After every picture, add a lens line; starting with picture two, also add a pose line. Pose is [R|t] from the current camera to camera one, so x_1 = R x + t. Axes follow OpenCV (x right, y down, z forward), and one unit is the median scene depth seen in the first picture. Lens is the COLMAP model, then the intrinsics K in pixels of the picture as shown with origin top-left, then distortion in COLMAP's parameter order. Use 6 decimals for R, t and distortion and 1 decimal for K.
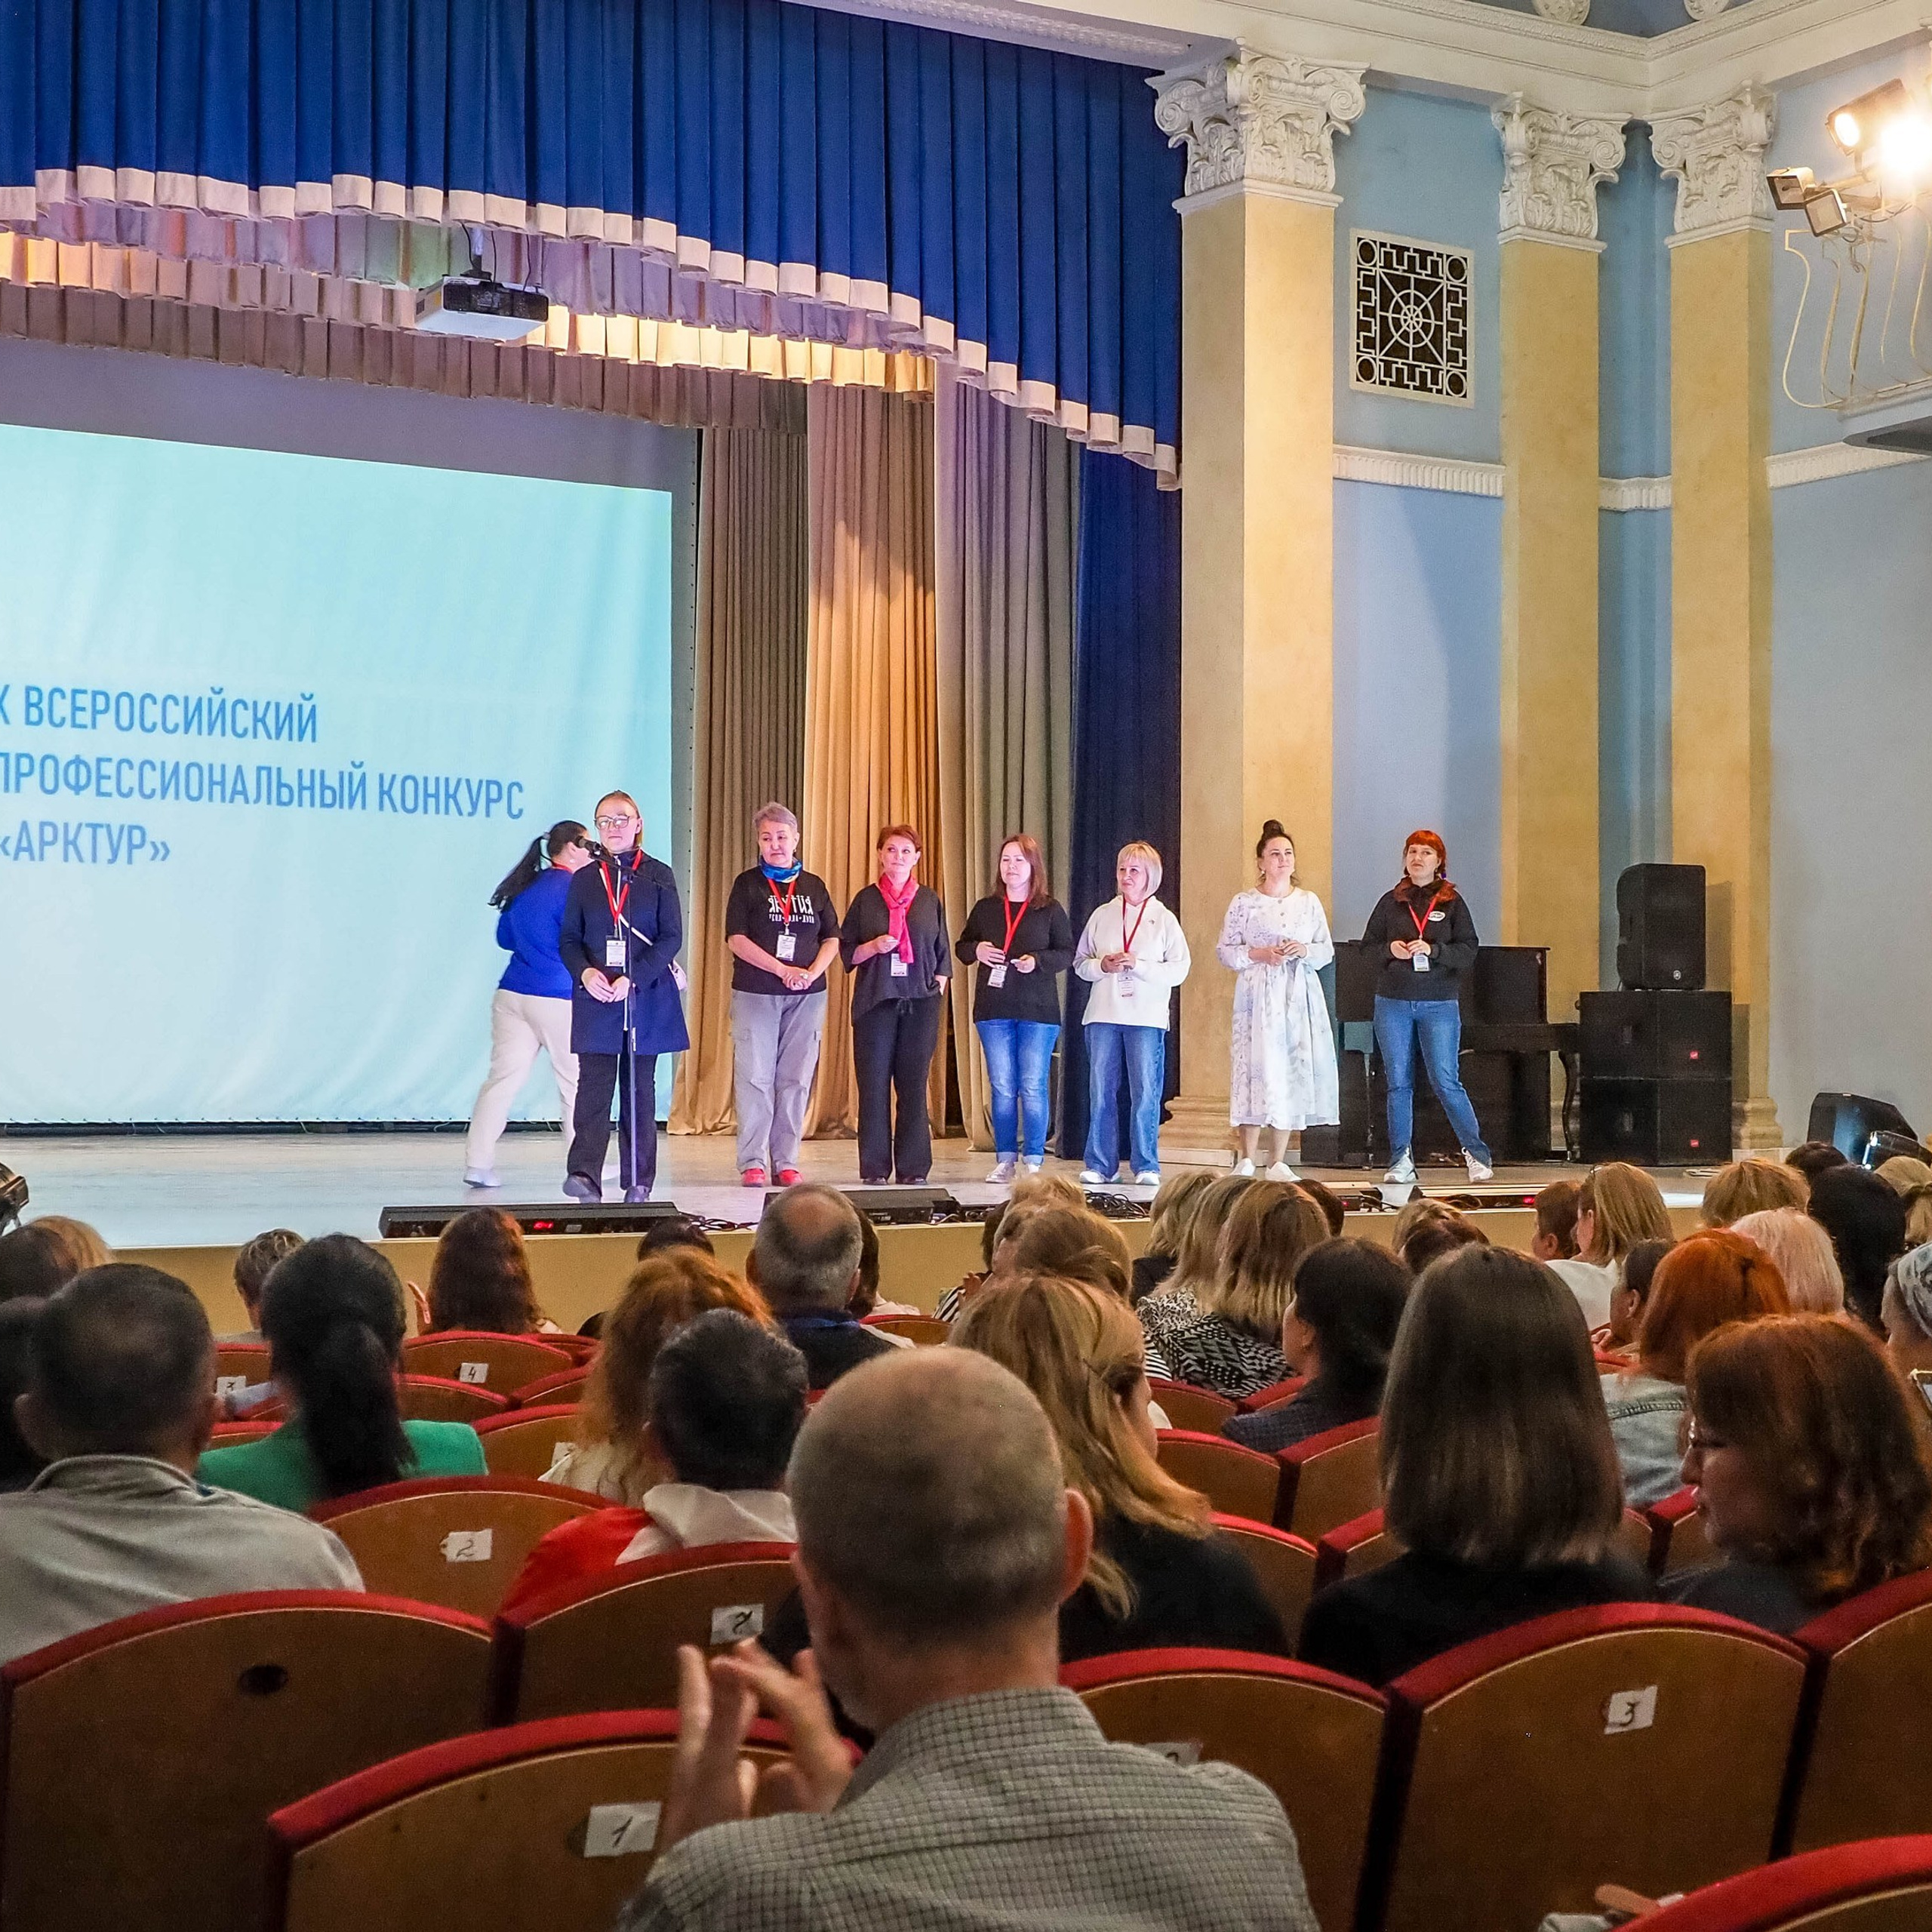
lens RADIAL K [[3300.1, 0, 960.5], [0, 3300.1, 956.7], [0, 0, 1]] dist [-0.005310, 0.000000]
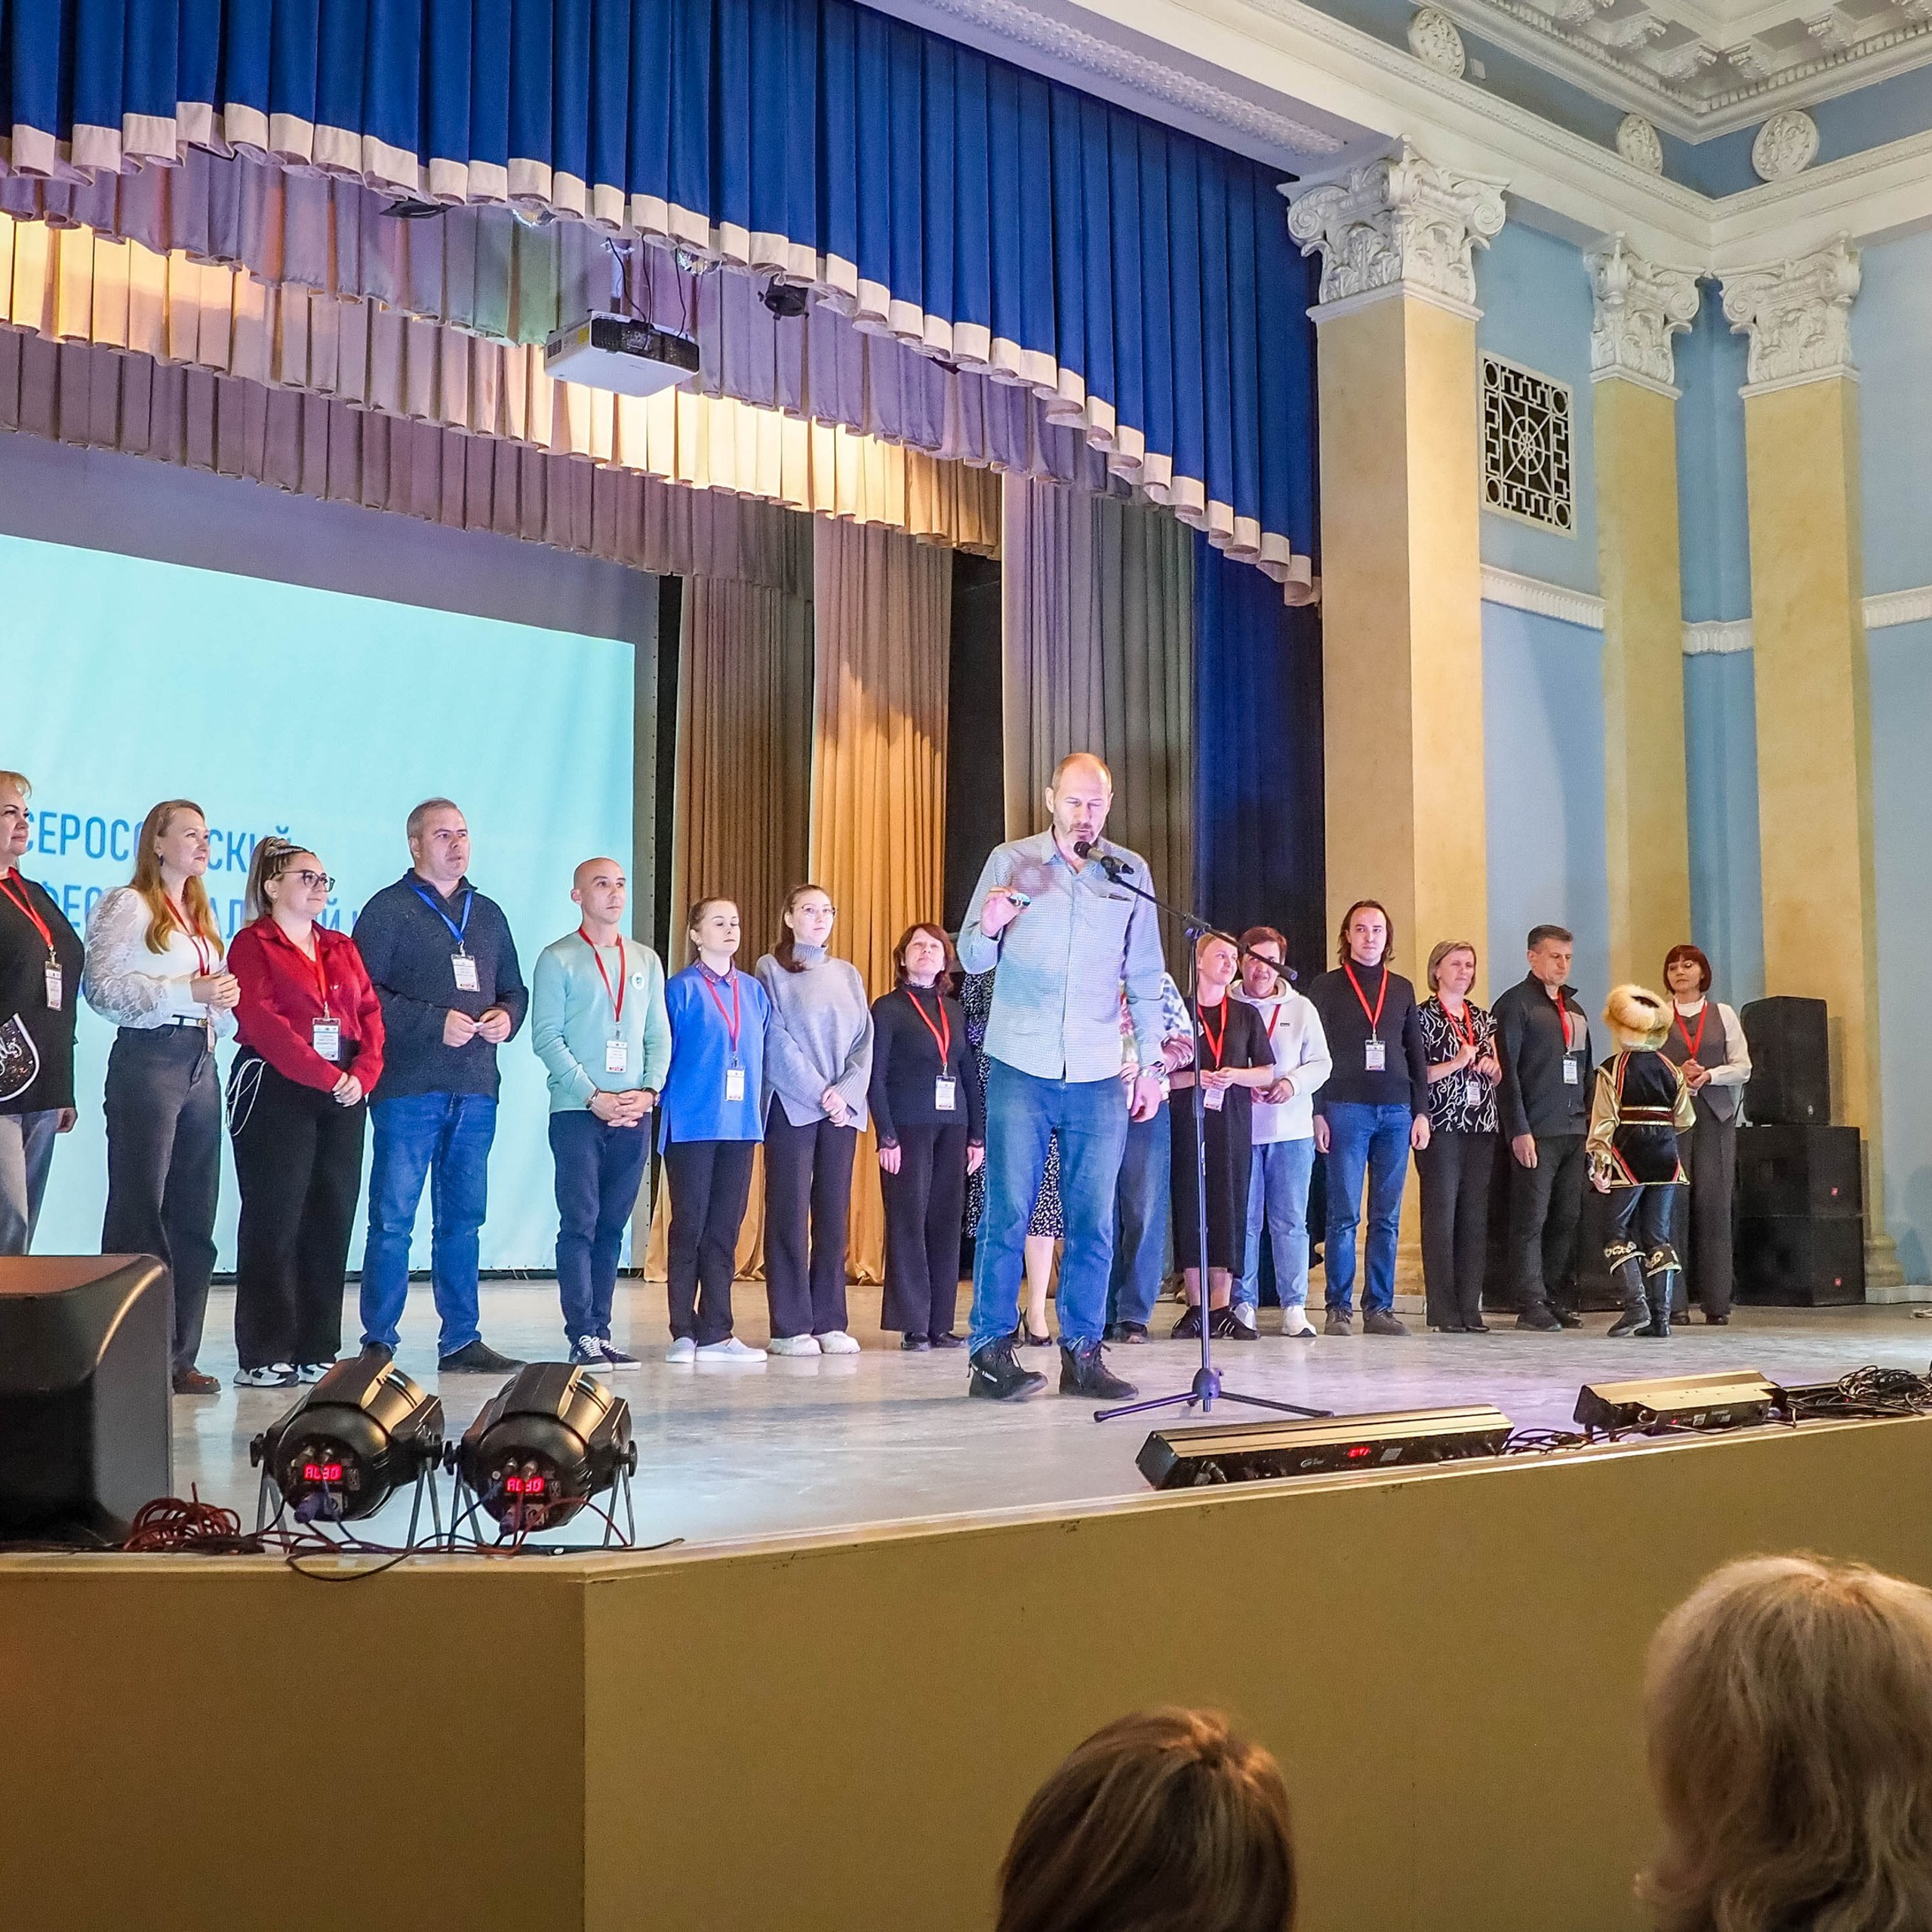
lens RADIAL K [[2485.0, 0, 968.7], [0, 2485.0, 970.0], [0, 0, 1]] dist [-0.053288, 0.000000]
pose [[0.984396, 0.012824, 0.175501, -0.157124], [-0.001140, 0.997785, -0.066517, 0.012926], [-0.175965, 0.065279, 0.982230, 0.315089]]
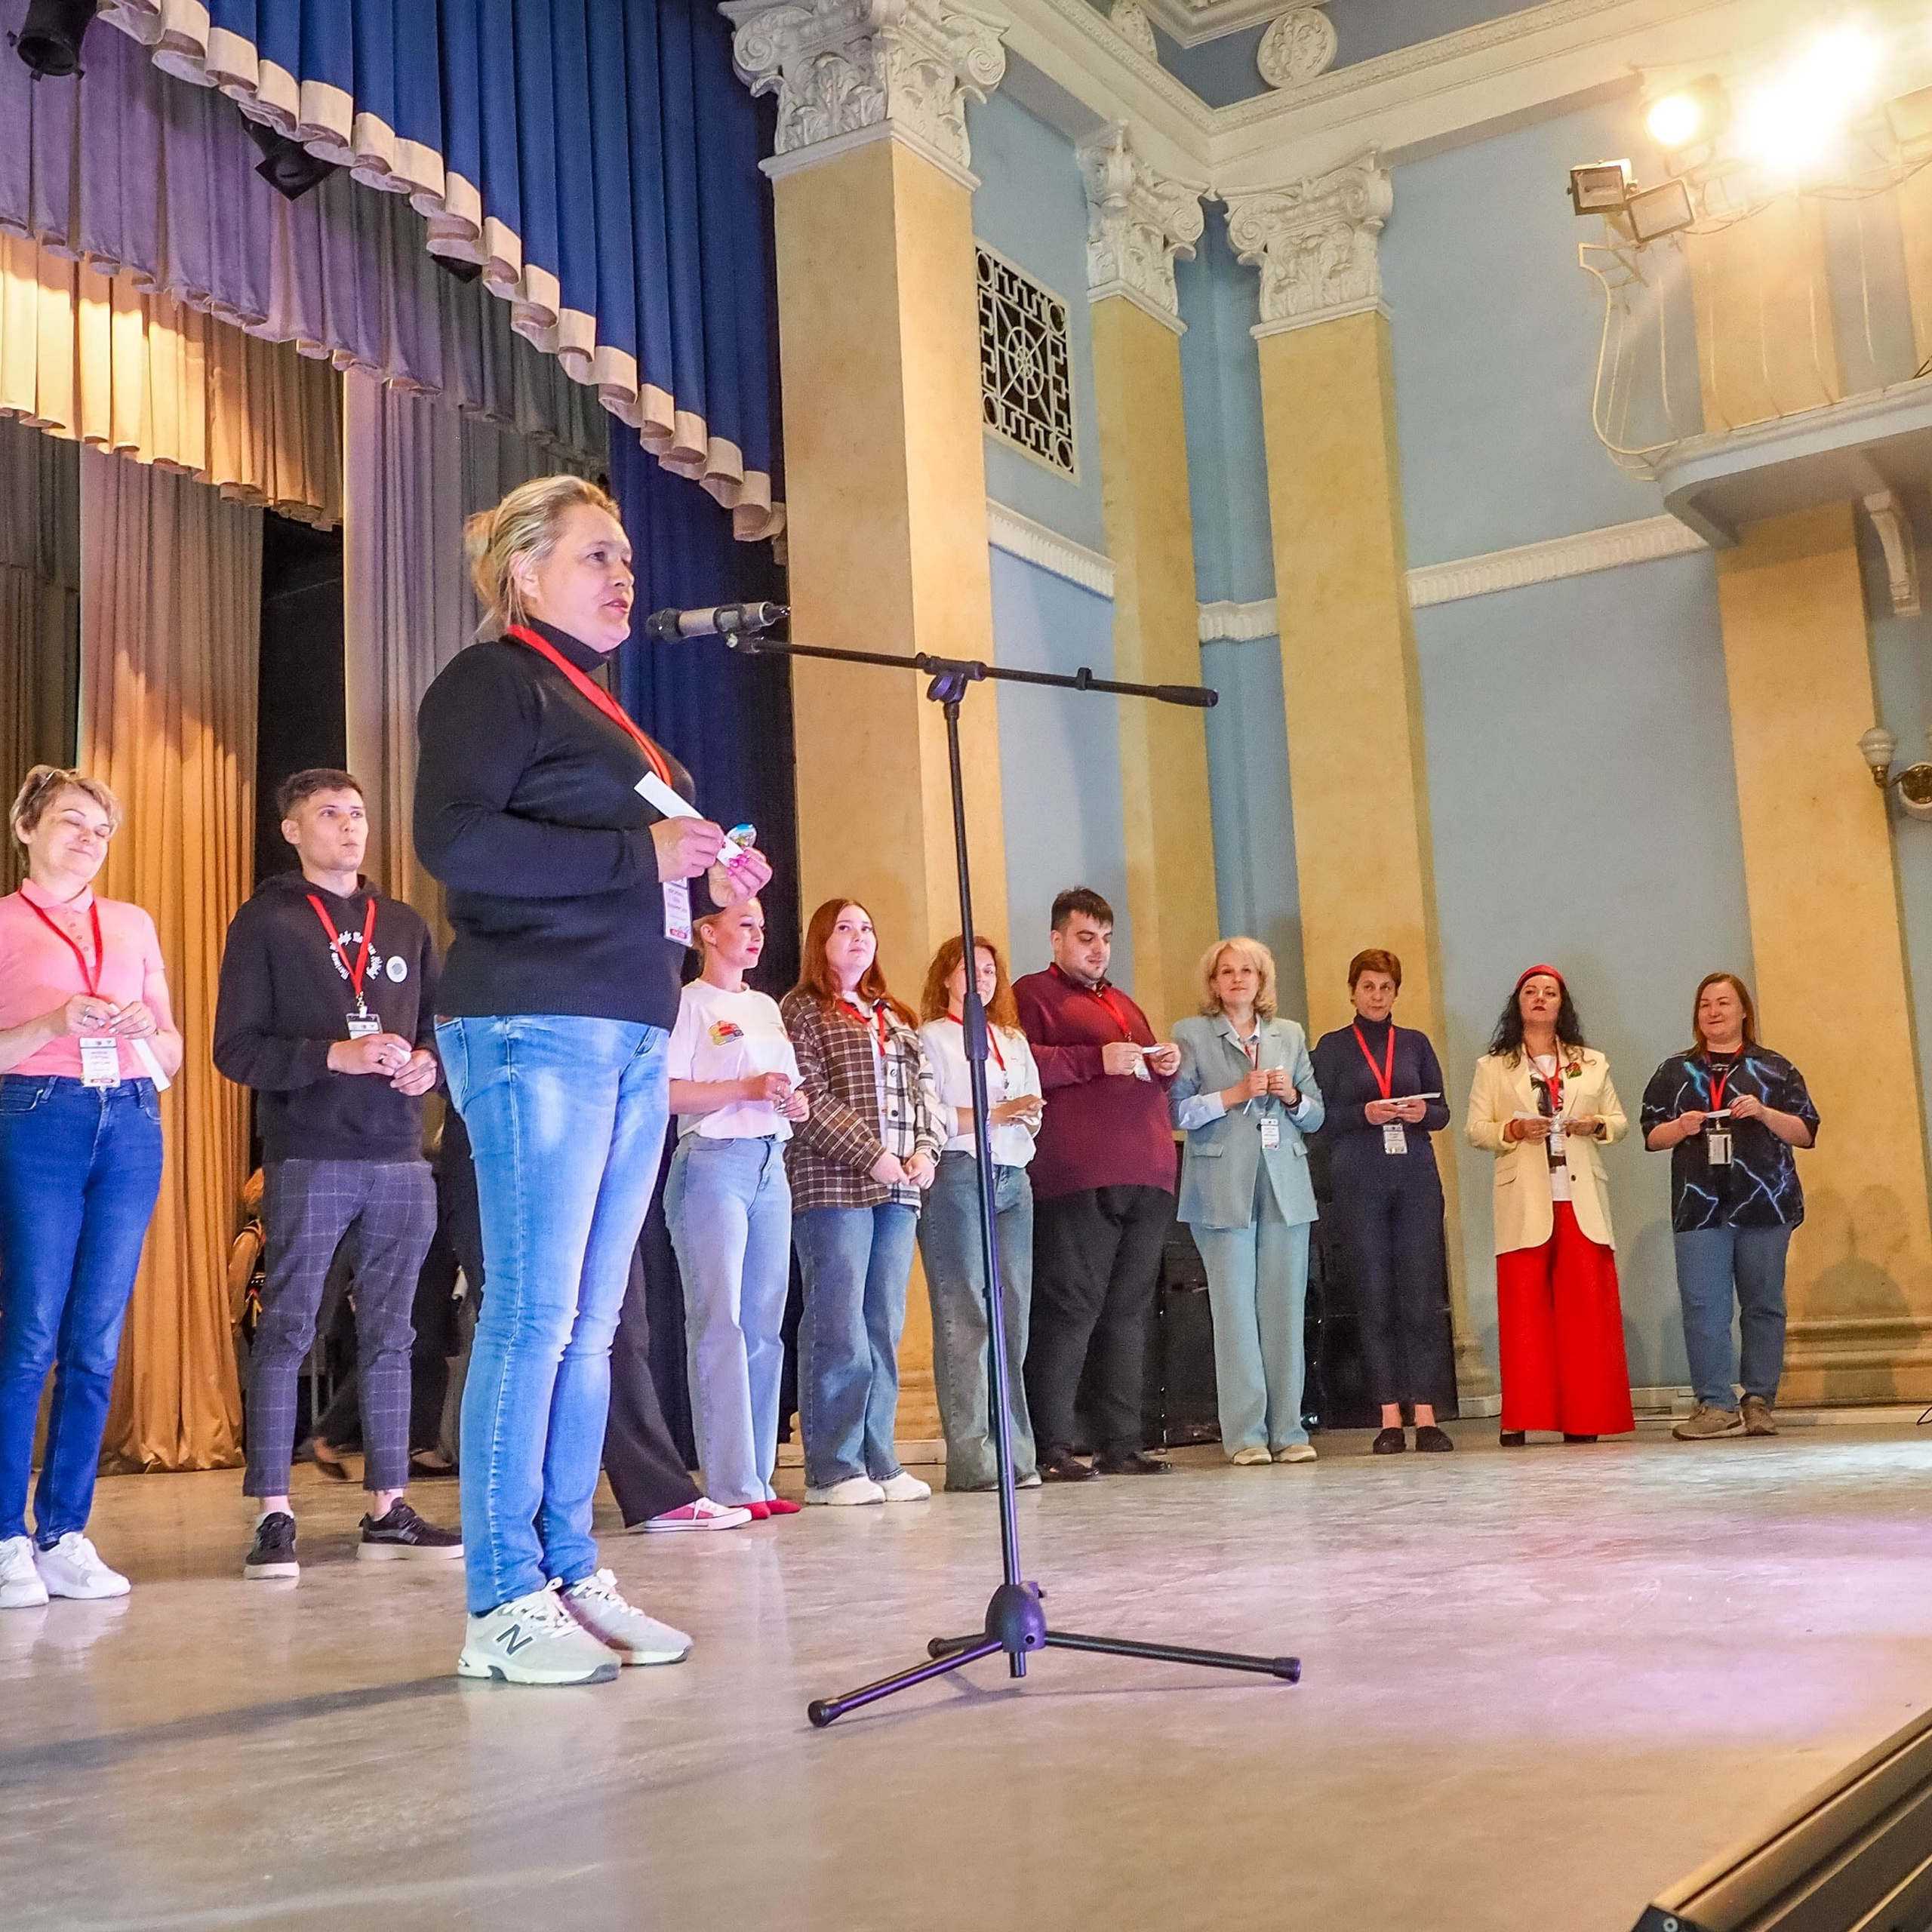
lens RADIAL K [[2485.0, 0, 981.4], [0, 2485.0, 971.3], [0, 0, 1]] dist [-0.053288, 0.000000]
pose [[0.891508, 0.018775, 0.452616, -0.139897], [0.042559, 0.991250, -0.124947, 0.025454], [-0.451002, 0.130654, 0.882908, 0.503303]]
